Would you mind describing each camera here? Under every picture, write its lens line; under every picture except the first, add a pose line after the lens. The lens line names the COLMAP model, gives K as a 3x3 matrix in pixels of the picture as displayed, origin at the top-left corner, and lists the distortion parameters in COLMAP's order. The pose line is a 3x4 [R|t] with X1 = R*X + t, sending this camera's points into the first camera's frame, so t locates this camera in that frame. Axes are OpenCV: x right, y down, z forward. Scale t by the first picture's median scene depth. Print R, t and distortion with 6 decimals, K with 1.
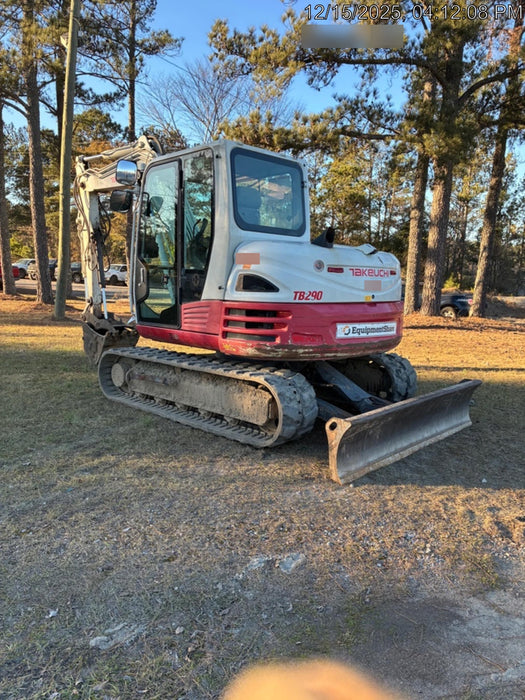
lens RADIAL K [[521.0, 0, 262.5], [0, 521.0, 350.0], [0, 0, 1]] dist [0.003011, 0.000282]
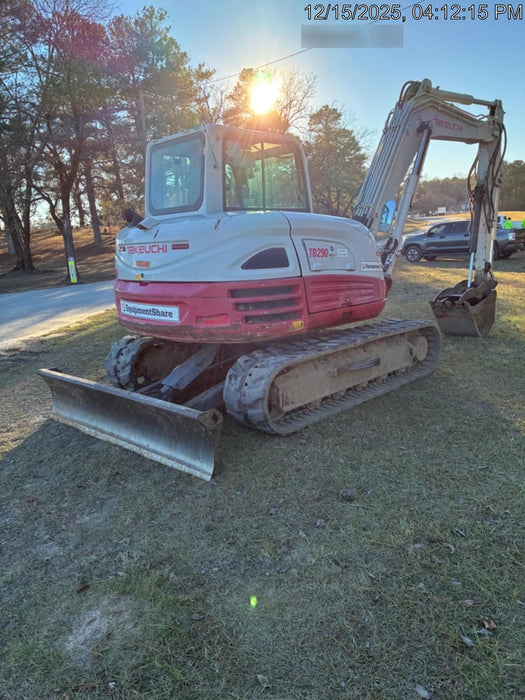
lens RADIAL K [[510.3, 0, 262.5], [0, 510.3, 350.0], [0, 0, 1]] dist [-0.008764, -0.001715]
pose [[0.030307, 0.177338, -0.983683, 1.181402], [-0.090423, 0.980586, 0.173994, -0.154899], [0.995442, 0.083674, 0.045754, 1.221251]]
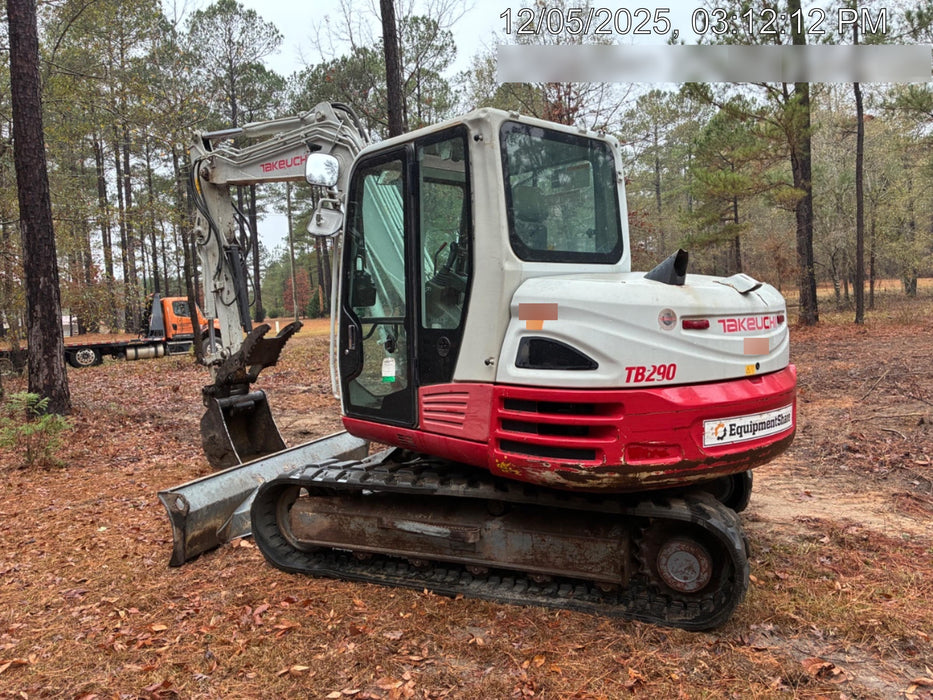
lens RADIAL K [[680.1, 0, 467.1], [0, 680.1, 332.8], [0, 0, 1]] dist [-0.008764, -0.001715]
pose [[0.998118, -0.036267, -0.049456, -0.066159], [0.031638, 0.995314, -0.091374, -0.083127], [0.052538, 0.089637, 0.994588, 0.257001]]
